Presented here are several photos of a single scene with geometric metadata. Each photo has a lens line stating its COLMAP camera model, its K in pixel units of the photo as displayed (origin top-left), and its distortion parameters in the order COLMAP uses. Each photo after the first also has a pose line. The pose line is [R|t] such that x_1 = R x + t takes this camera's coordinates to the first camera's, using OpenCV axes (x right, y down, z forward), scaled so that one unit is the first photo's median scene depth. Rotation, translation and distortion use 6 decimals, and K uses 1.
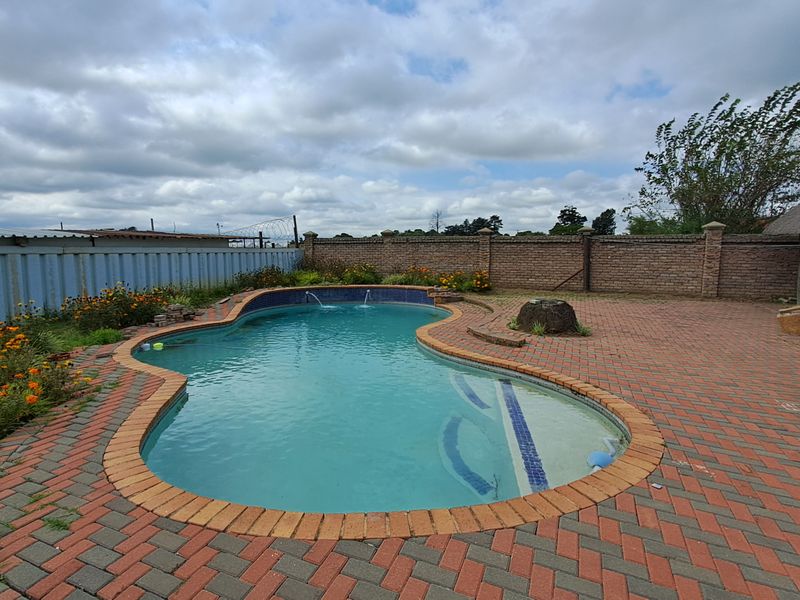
lens RADIAL K [[425.7, 0, 392.8], [0, 425.7, 288.8], [0, 0, 1]] dist [-0.000178, -0.001524]
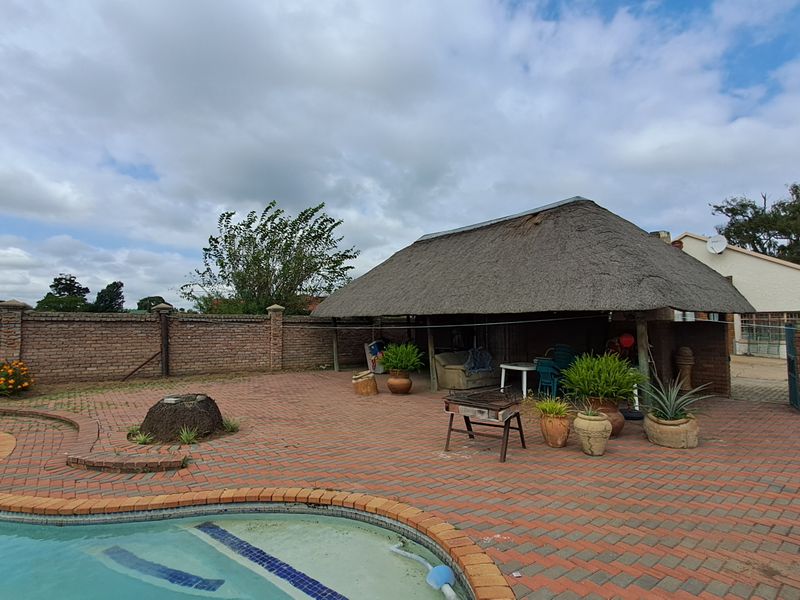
lens RADIAL K [[425.7, 0, 392.8], [0, 425.7, 288.8], [0, 0, 1]] dist [-0.000178, -0.001524]
pose [[0.483546, 0.068588, 0.872628, -0.114476], [0.083332, 0.988790, -0.123895, -0.029029], [-0.871344, 0.132626, 0.472409, 0.163254]]
